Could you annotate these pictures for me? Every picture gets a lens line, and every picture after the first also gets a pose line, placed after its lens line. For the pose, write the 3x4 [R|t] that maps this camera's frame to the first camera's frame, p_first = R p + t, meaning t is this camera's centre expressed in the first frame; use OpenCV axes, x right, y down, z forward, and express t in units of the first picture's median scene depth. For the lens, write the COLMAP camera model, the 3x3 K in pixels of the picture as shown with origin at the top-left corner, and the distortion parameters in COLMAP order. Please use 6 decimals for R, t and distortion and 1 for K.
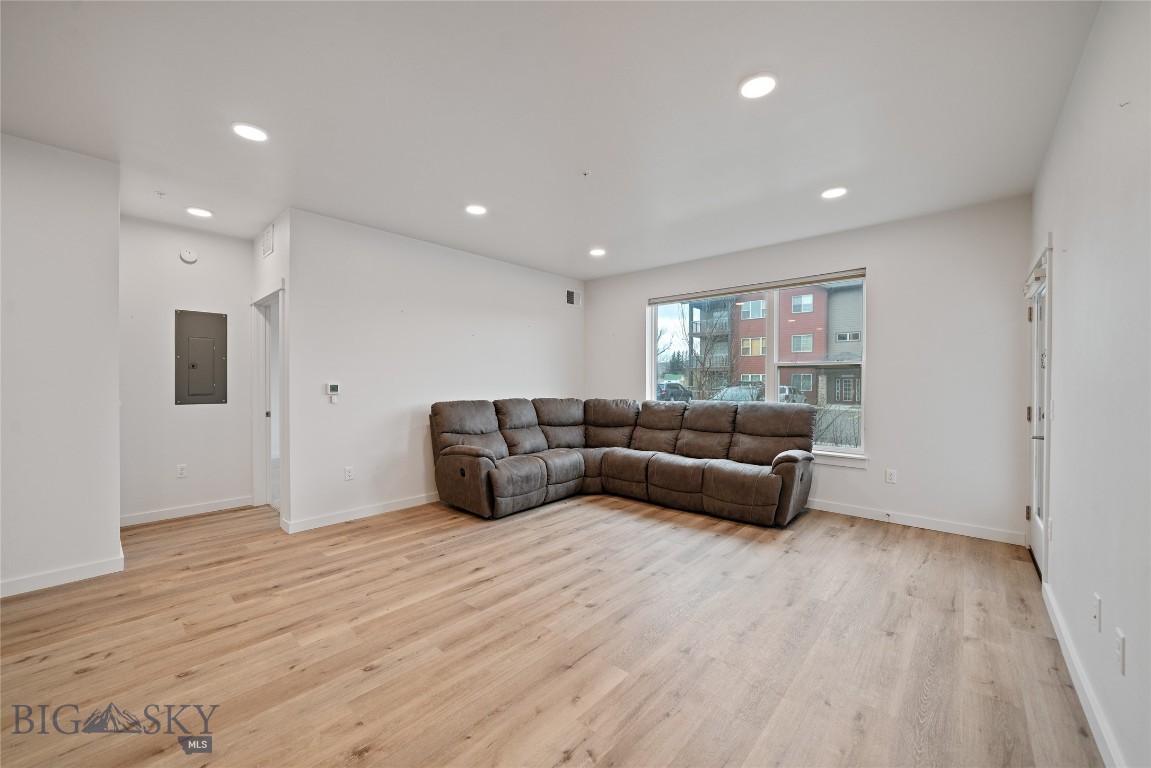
lens RADIAL K [[439.7, 0, 575.8], [0, 439.7, 386.0], [0, 0, 1]] dist [-0.008976, -0.000041]
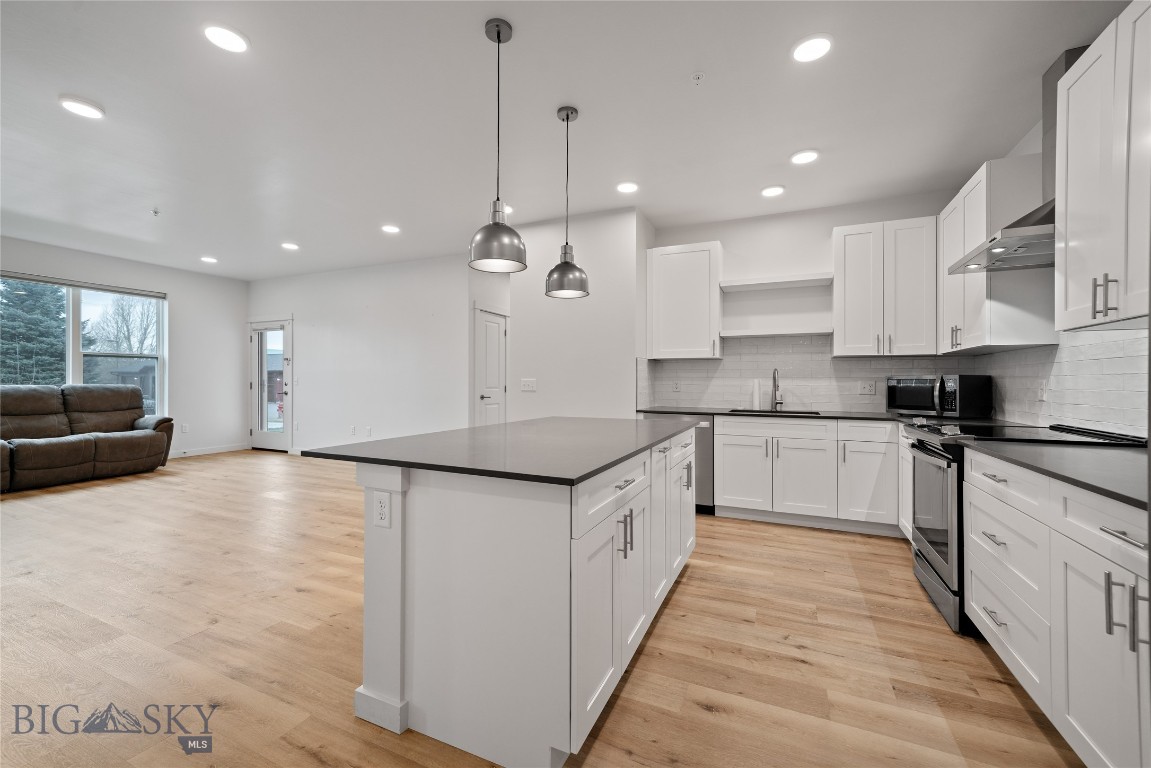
lens RADIAL K [[468.7, 0, 570.8], [0, 468.7, 380.5], [0, 0, 1]] dist [0.002539, 0.000785]
pose [[-0.297536, -0.002891, 0.954706, -1.248564], [0.001639, 0.999992, 0.003538, 0.025090], [-0.954709, 0.002617, -0.297529, 0.149269]]
